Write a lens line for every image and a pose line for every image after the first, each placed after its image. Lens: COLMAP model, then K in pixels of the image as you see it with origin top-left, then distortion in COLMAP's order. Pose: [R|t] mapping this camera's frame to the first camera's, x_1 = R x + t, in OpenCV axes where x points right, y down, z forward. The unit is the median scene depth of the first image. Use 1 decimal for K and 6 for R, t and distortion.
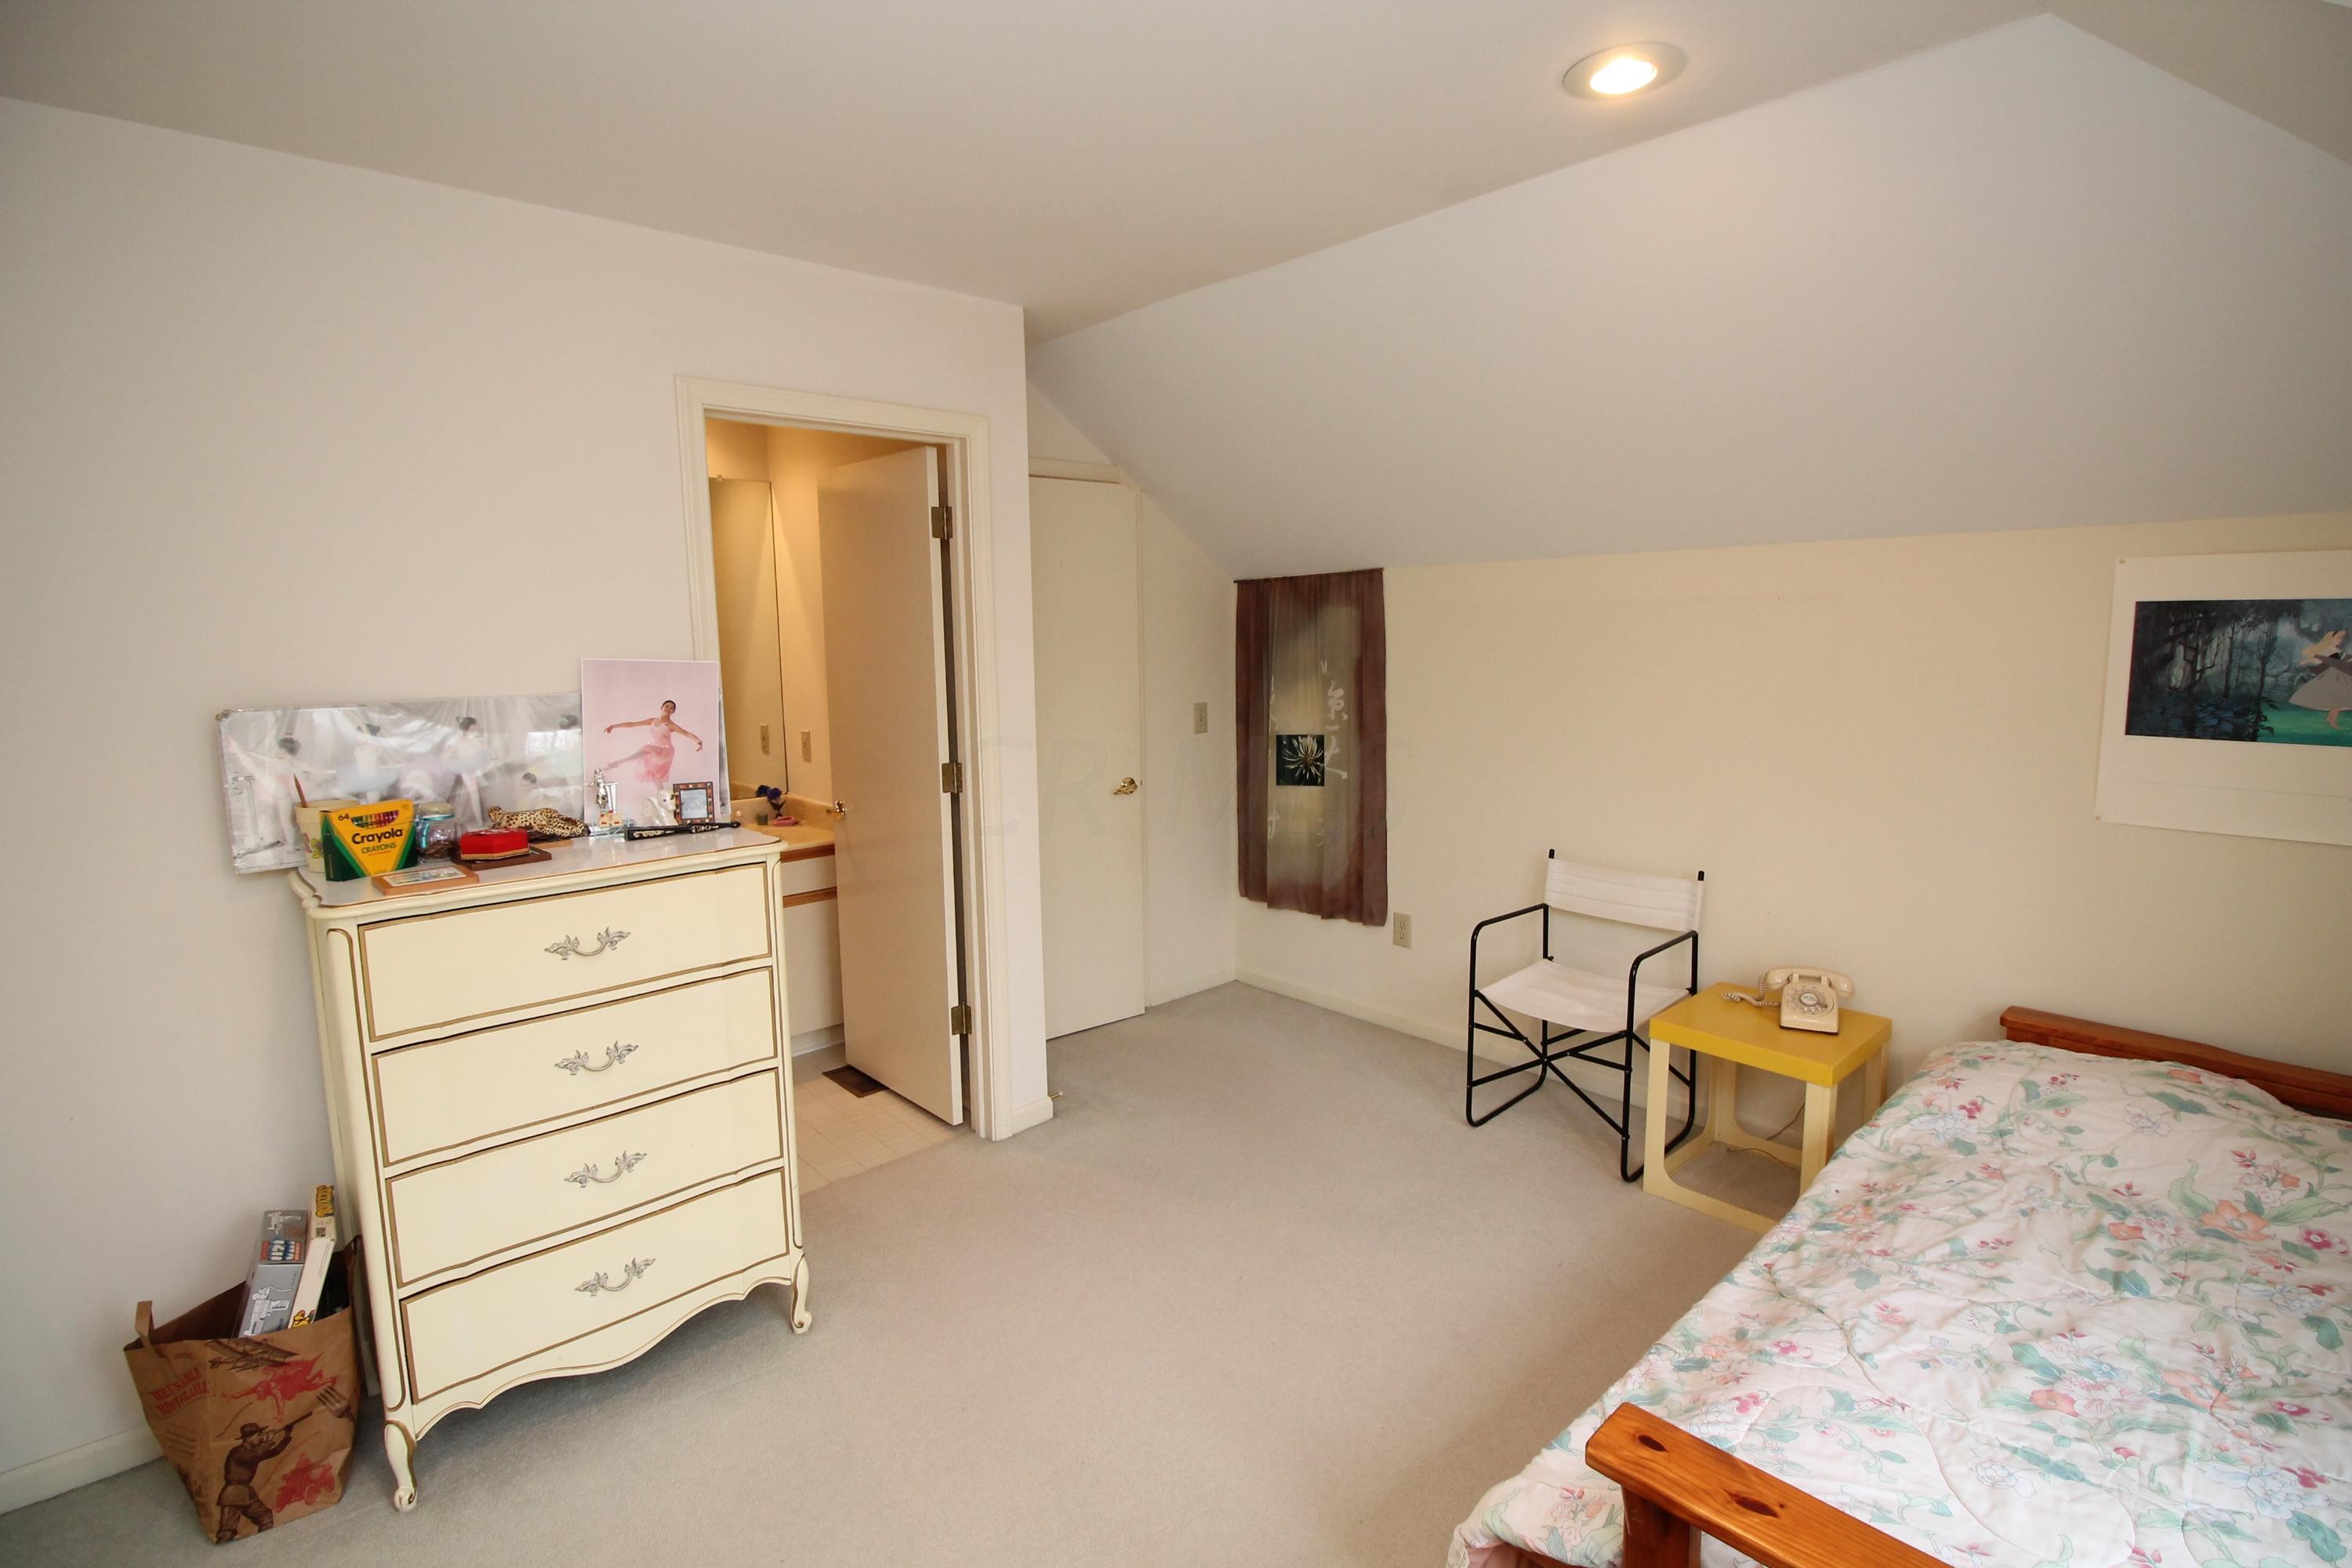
lens RADIAL K [[1108.6, 0, 1189.3], [0, 1108.6, 757.4], [0, 0, 1]] dist [-0.001110, -0.011379]
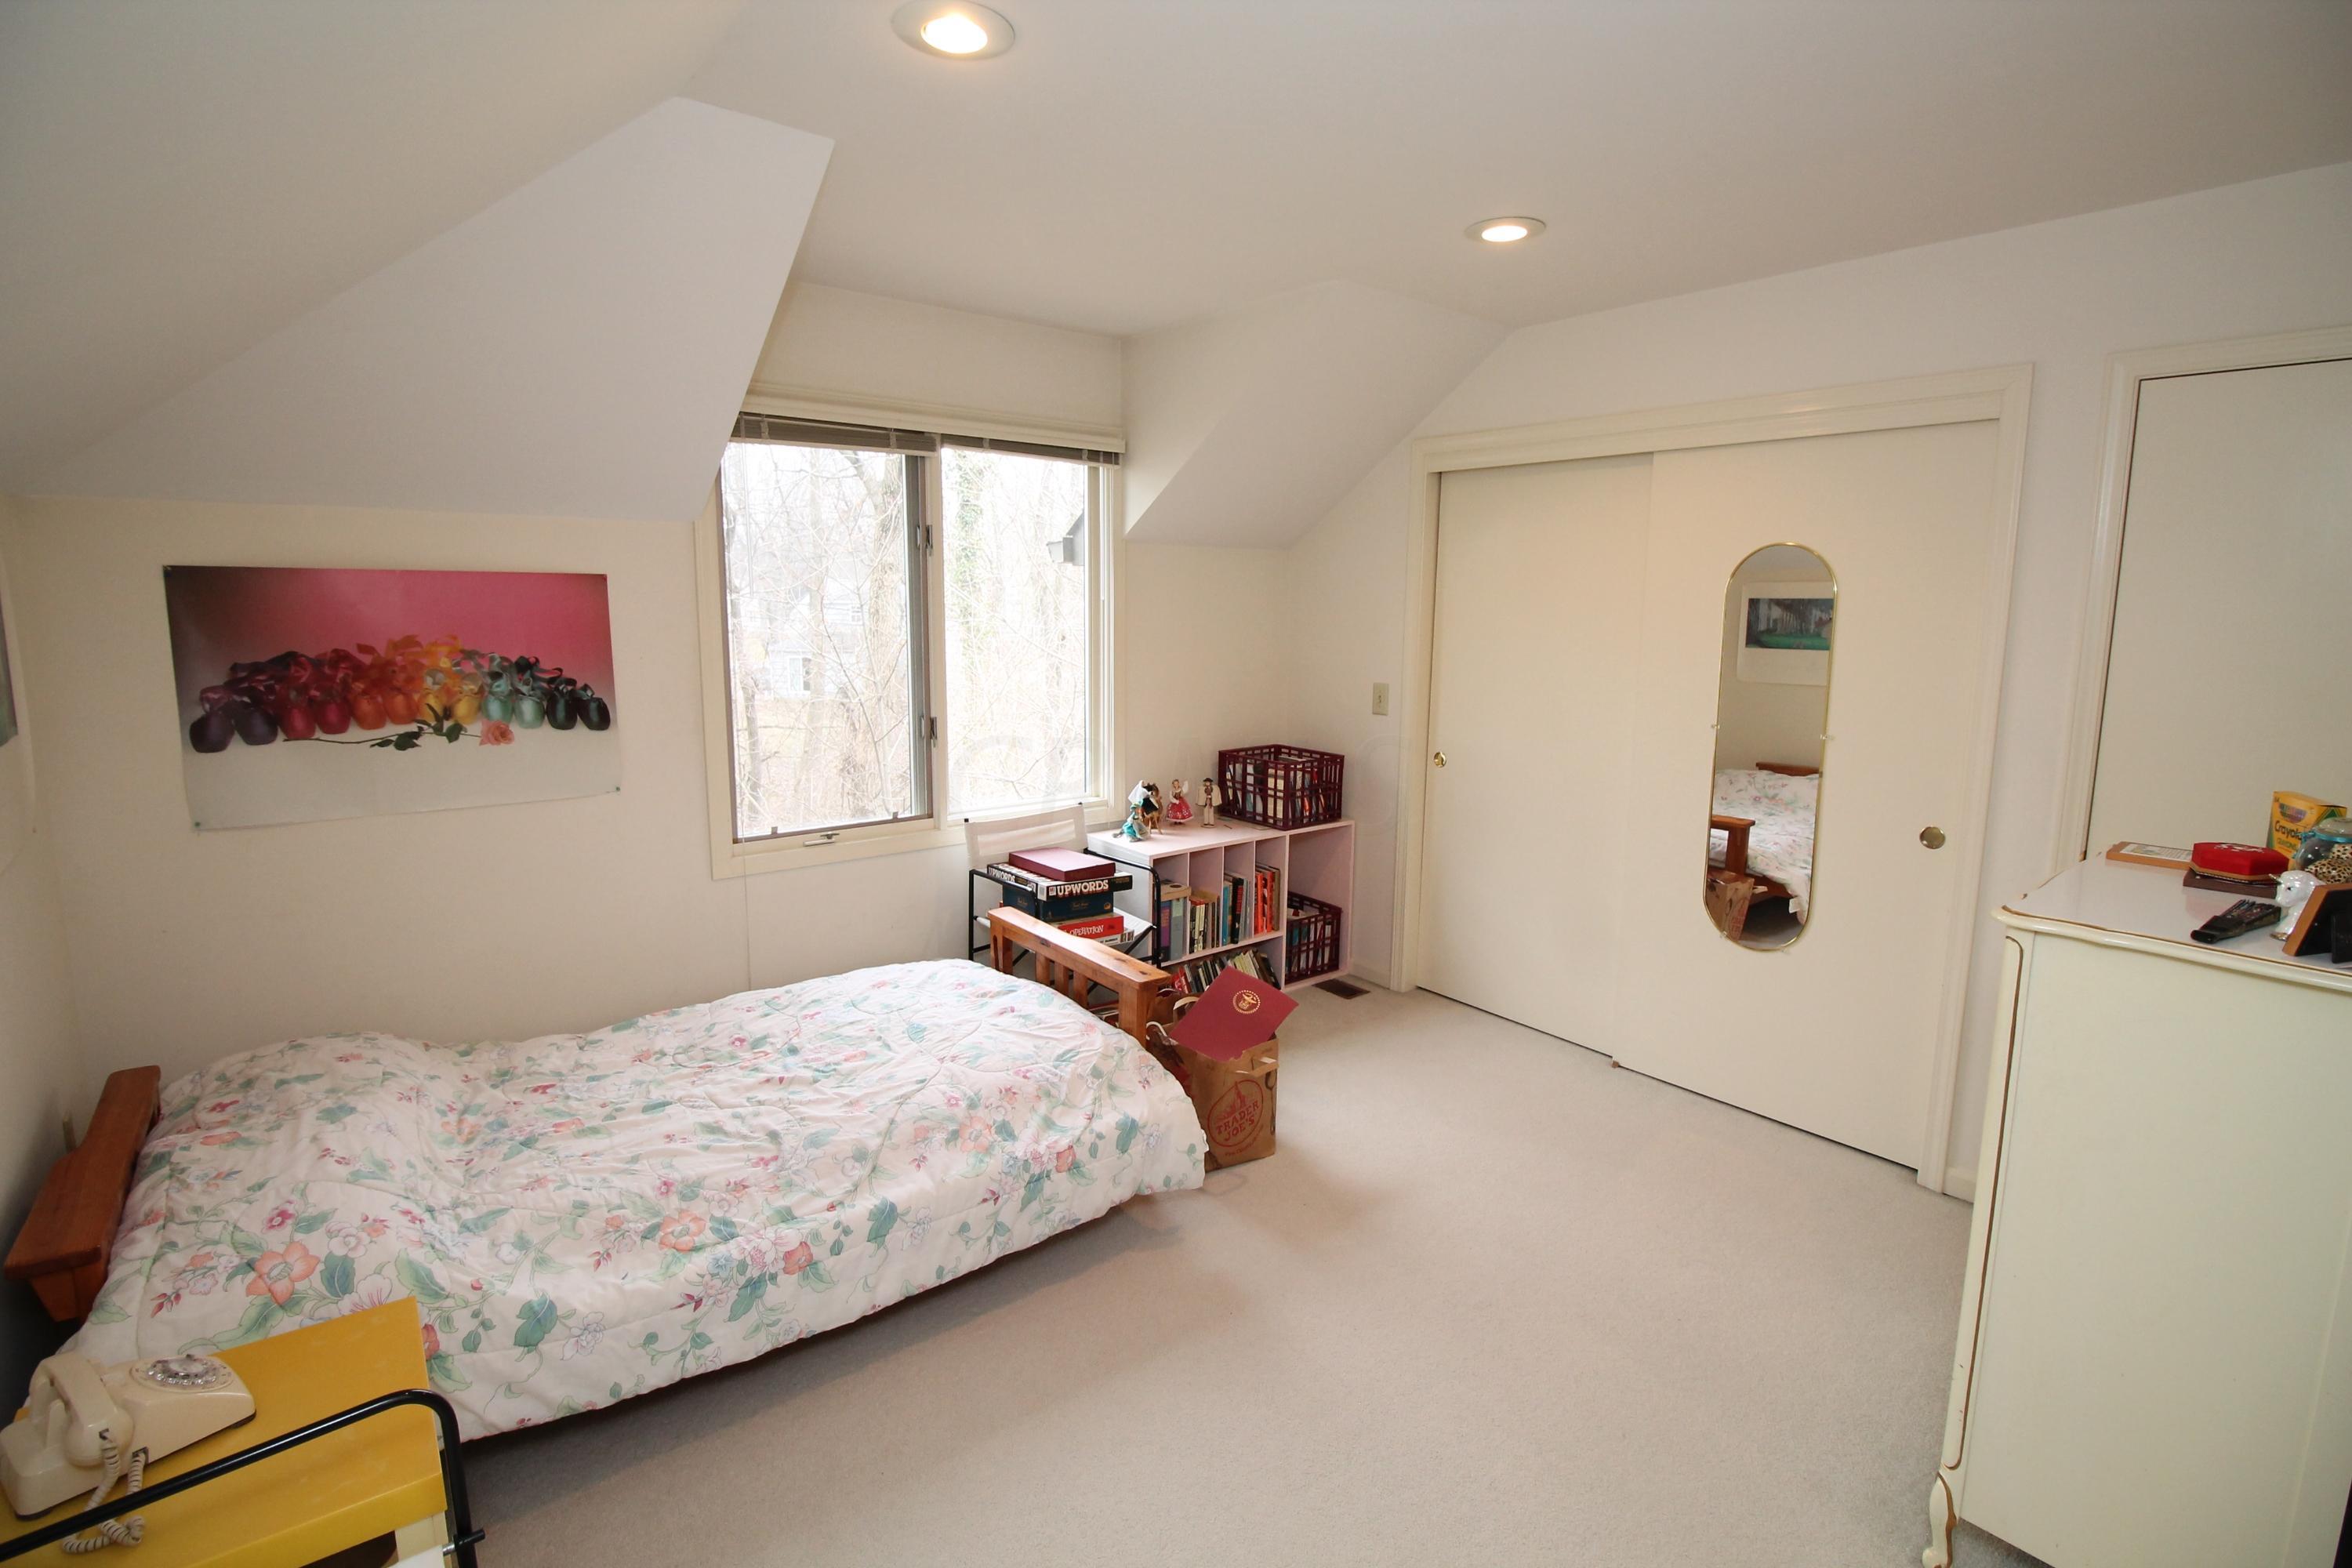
lens RADIAL K [[1108.6, 0, 1189.3], [0, 1108.6, 757.4], [0, 0, 1]] dist [-0.001110, -0.011379]
pose [[-0.997049, -0.006863, 0.076467, 0.101159], [0.013289, 0.965532, 0.259944, -0.239565], [-0.075615, 0.260193, -0.962591, 1.924379]]
